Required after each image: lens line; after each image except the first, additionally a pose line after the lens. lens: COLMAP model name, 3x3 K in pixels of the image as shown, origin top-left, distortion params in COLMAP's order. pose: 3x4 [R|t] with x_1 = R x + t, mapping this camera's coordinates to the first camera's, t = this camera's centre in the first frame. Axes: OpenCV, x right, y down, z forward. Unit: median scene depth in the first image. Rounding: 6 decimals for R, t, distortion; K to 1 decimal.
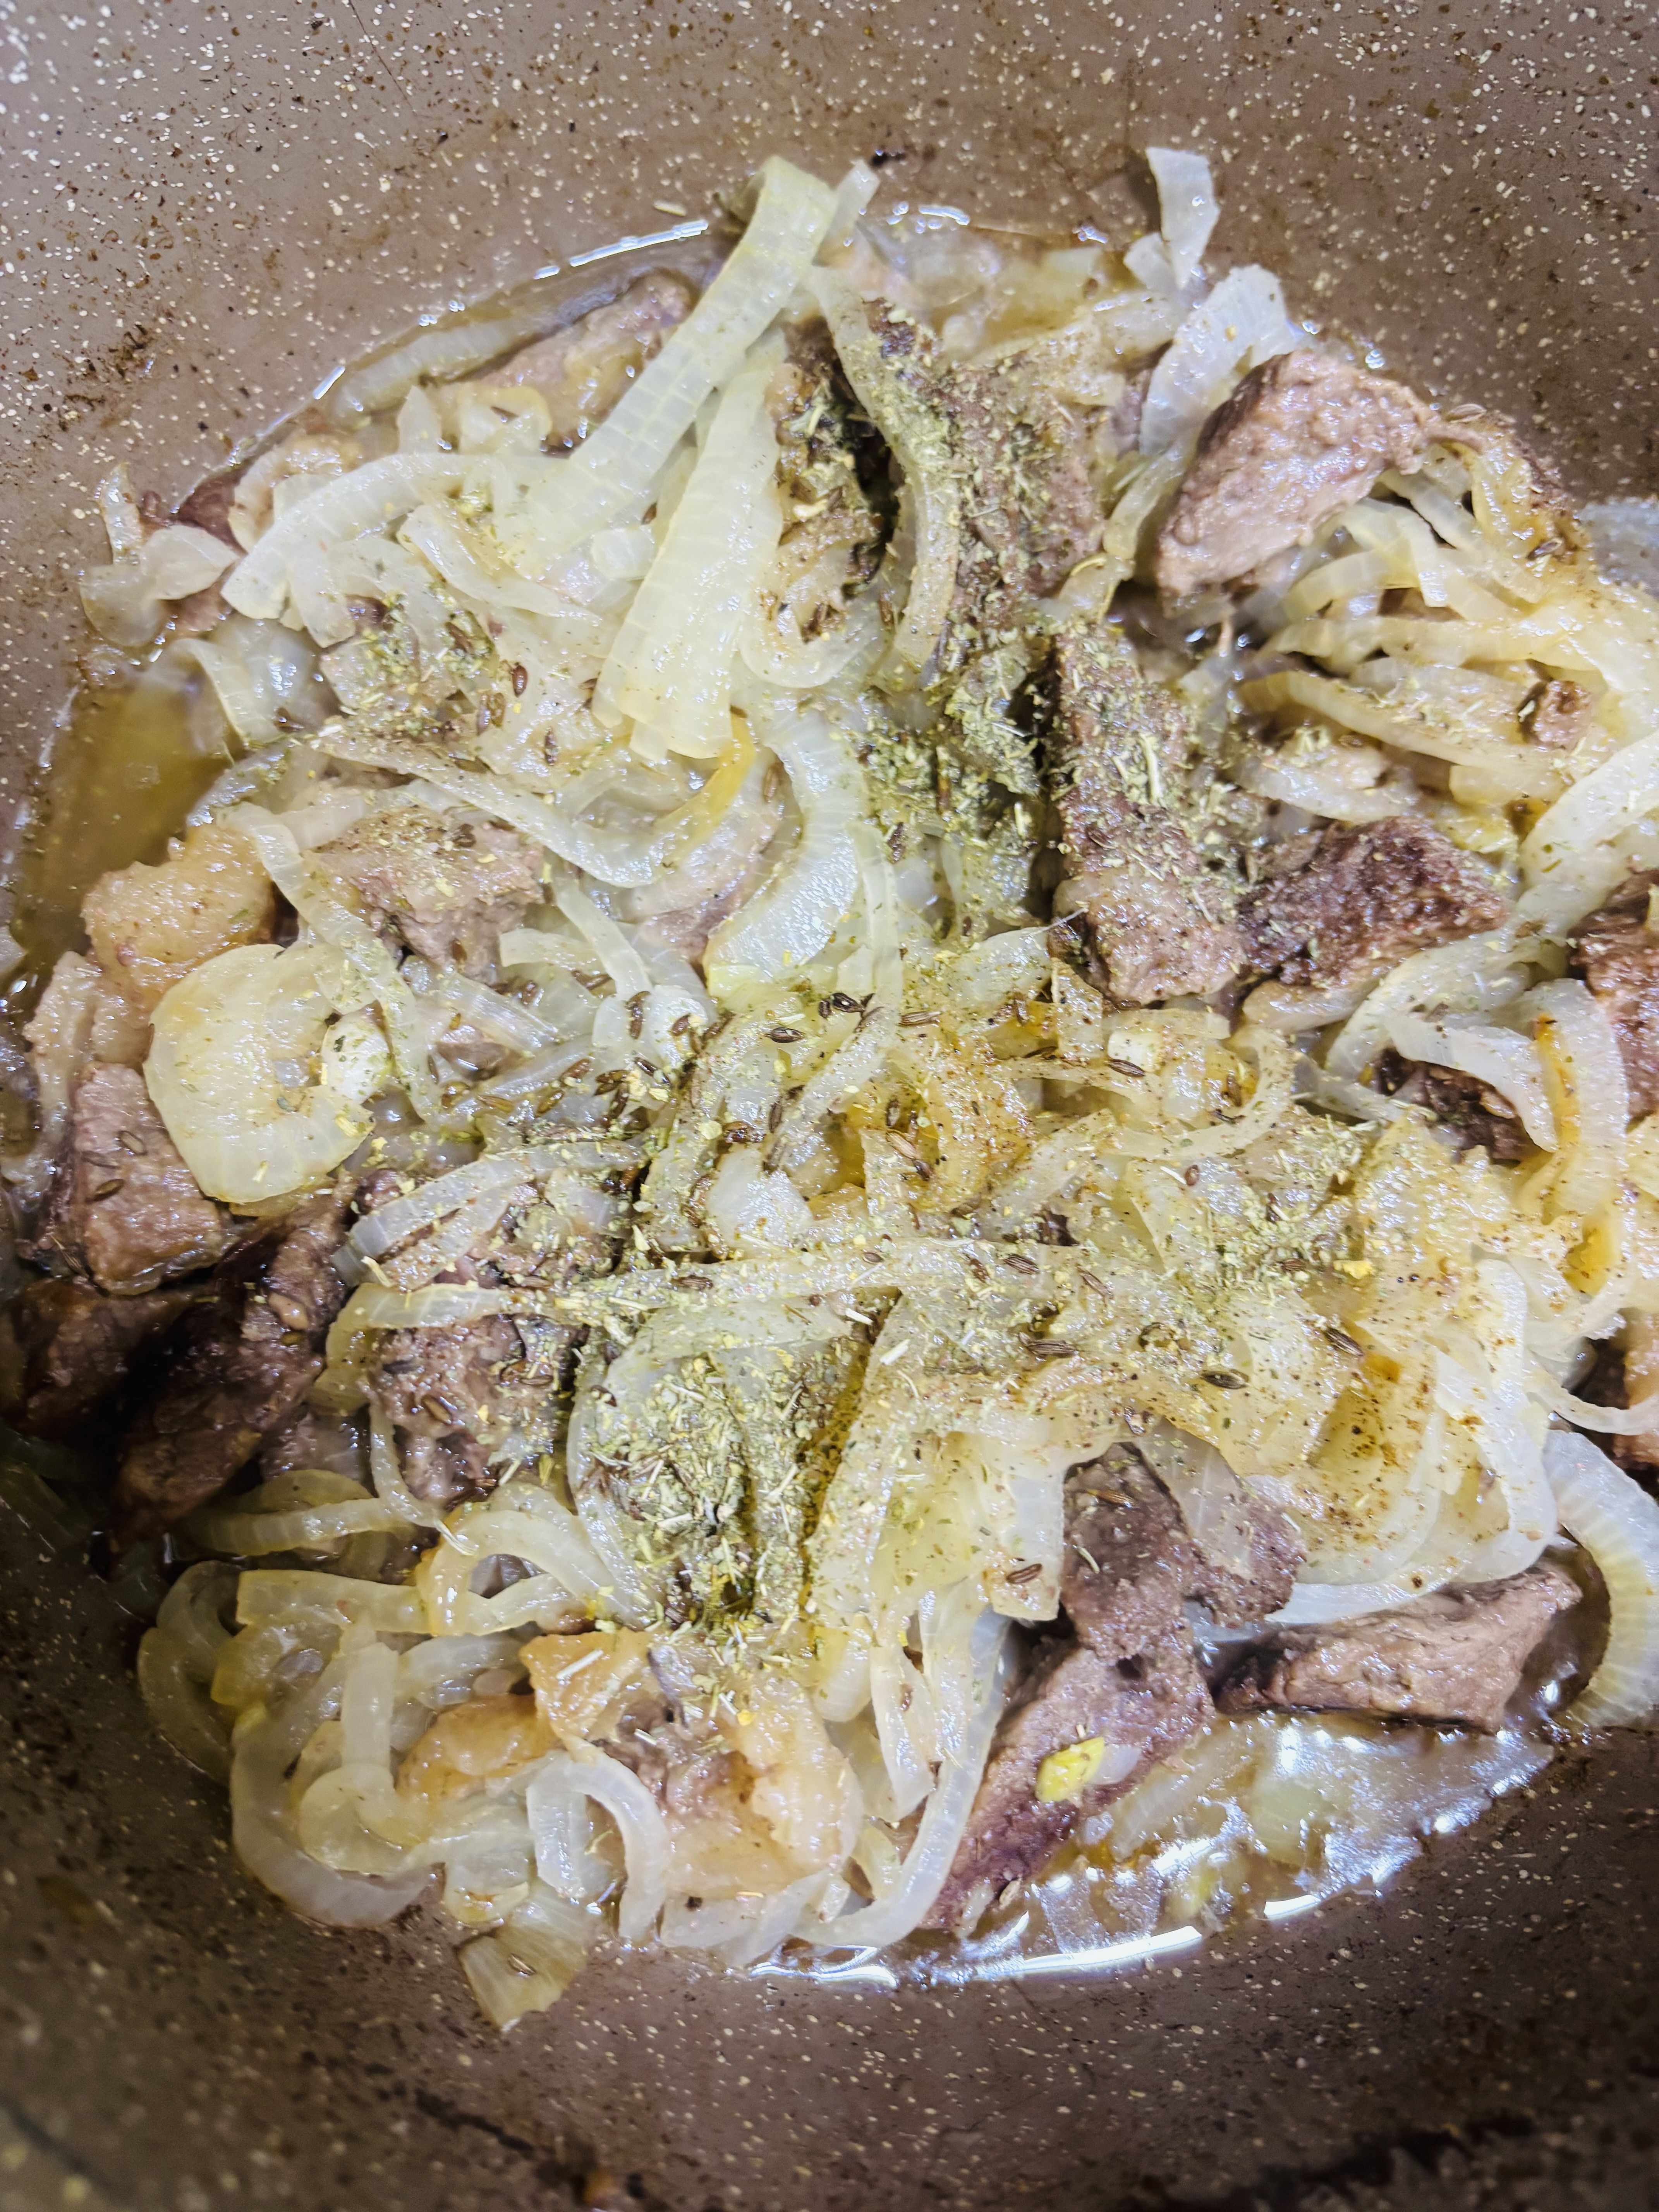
lens RADIAL K [[1667.2, 0, 829.5], [0, 1667.2, 1106.0], [0, 0, 1]] dist [0.058183, -0.111094]
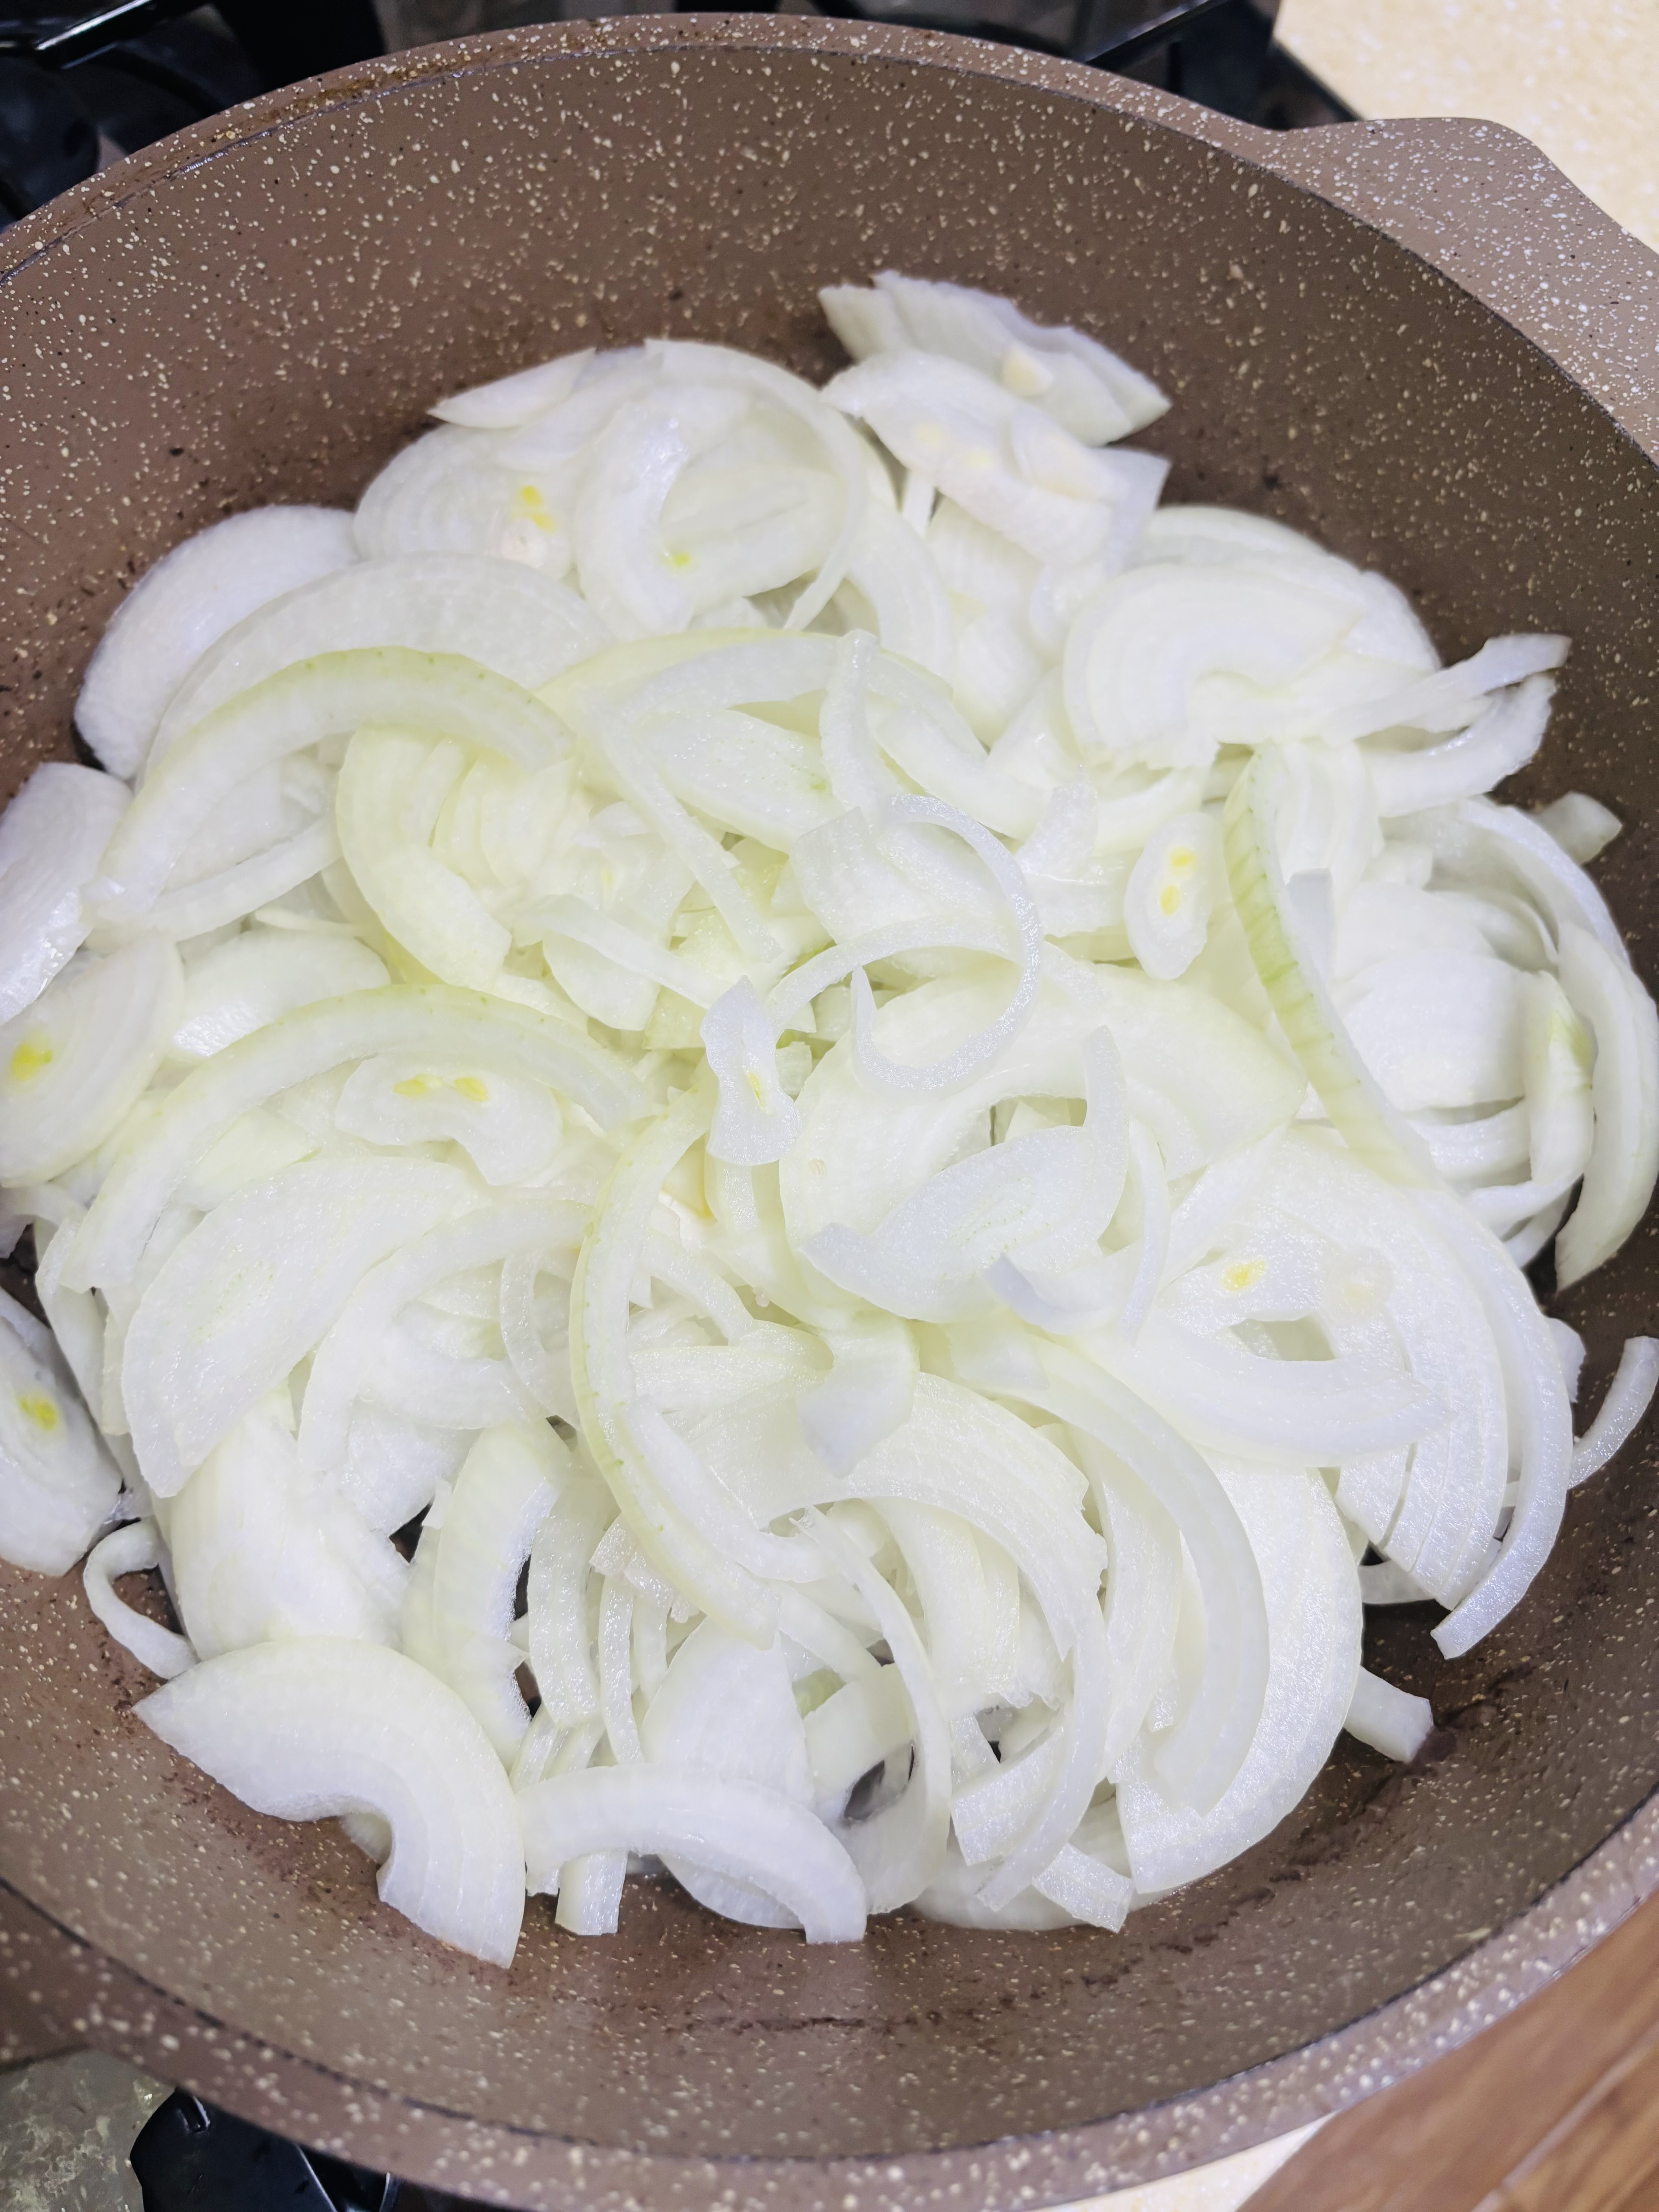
lens RADIAL K [[1667.4, 0, 839.1], [0, 1667.4, 1095.4], [0, 0, 1]] dist [-0.000663, -0.000325]
pose [[0.908002, -0.395555, 0.138091, -0.056454], [0.400987, 0.915994, -0.012823, -0.007878], [-0.121418, 0.067016, 0.990337, -0.193234]]
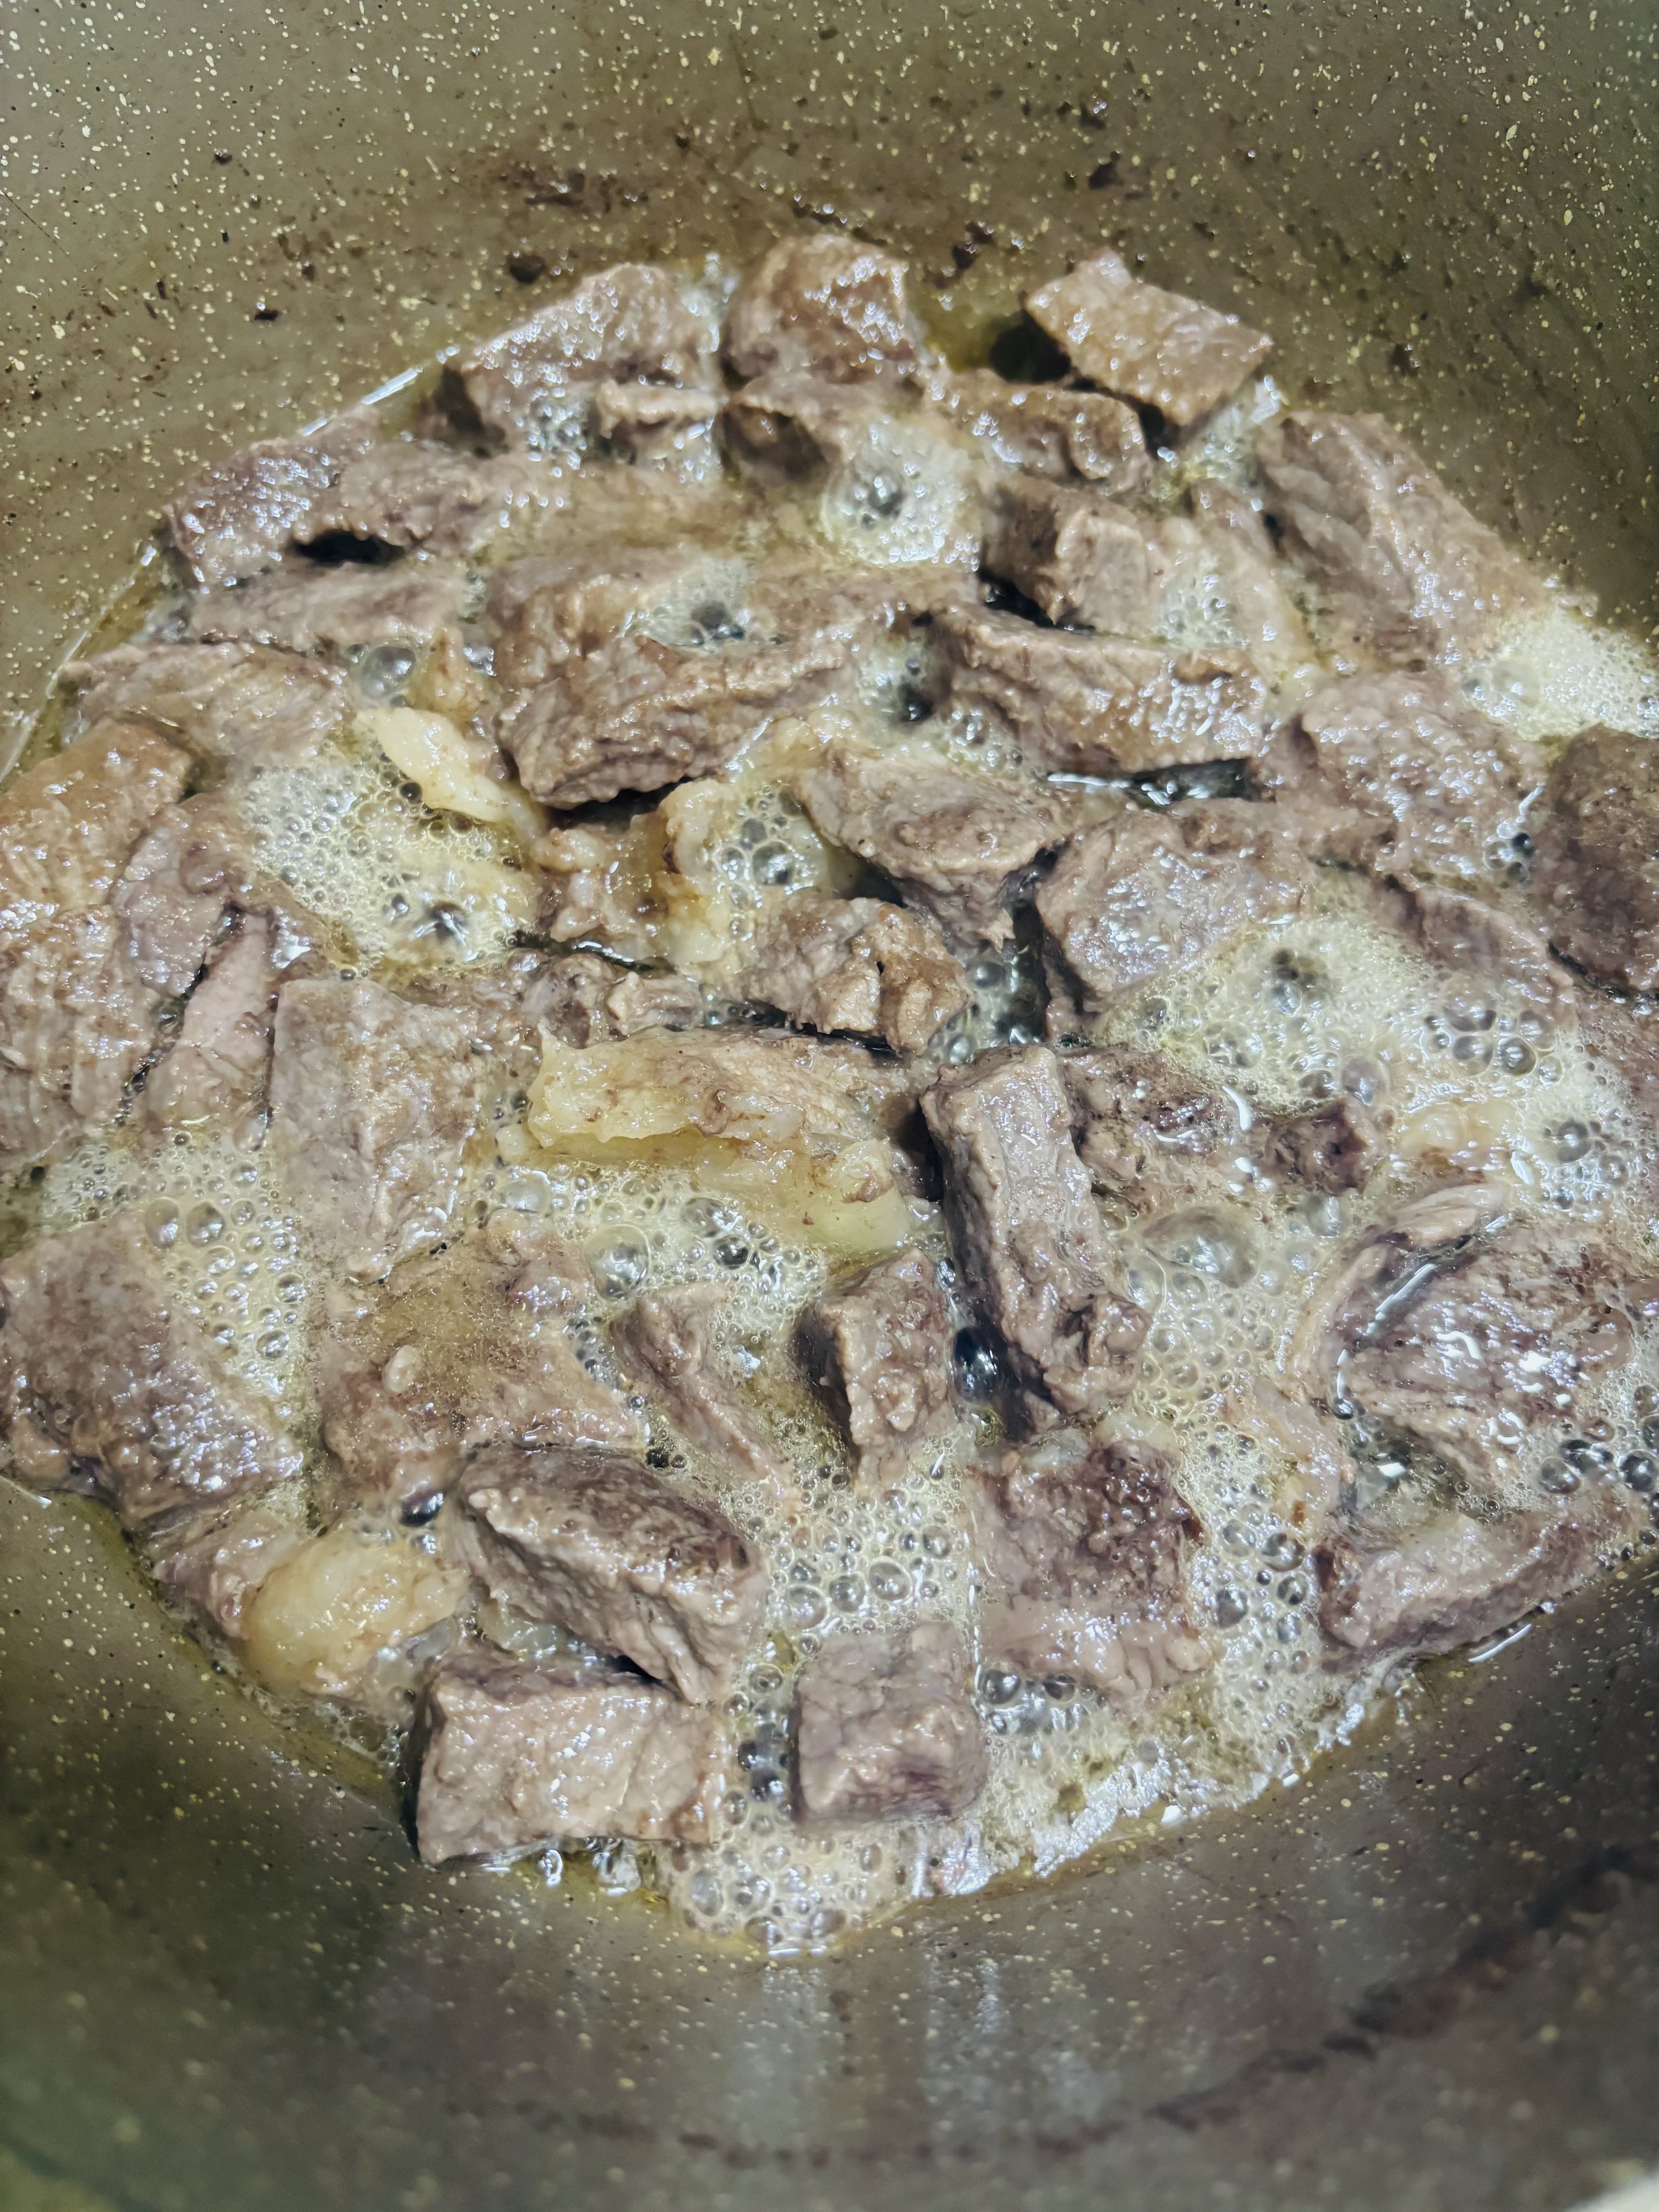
lens RADIAL K [[1667.2, 0, 829.5], [0, 1667.2, 1106.0], [0, 0, 1]] dist [0.058183, -0.111094]
pose [[0.956111, -0.290709, 0.036622, 0.007443], [0.292786, 0.952742, -0.080985, 0.113119], [-0.011348, 0.088153, 0.996042, 0.024406]]
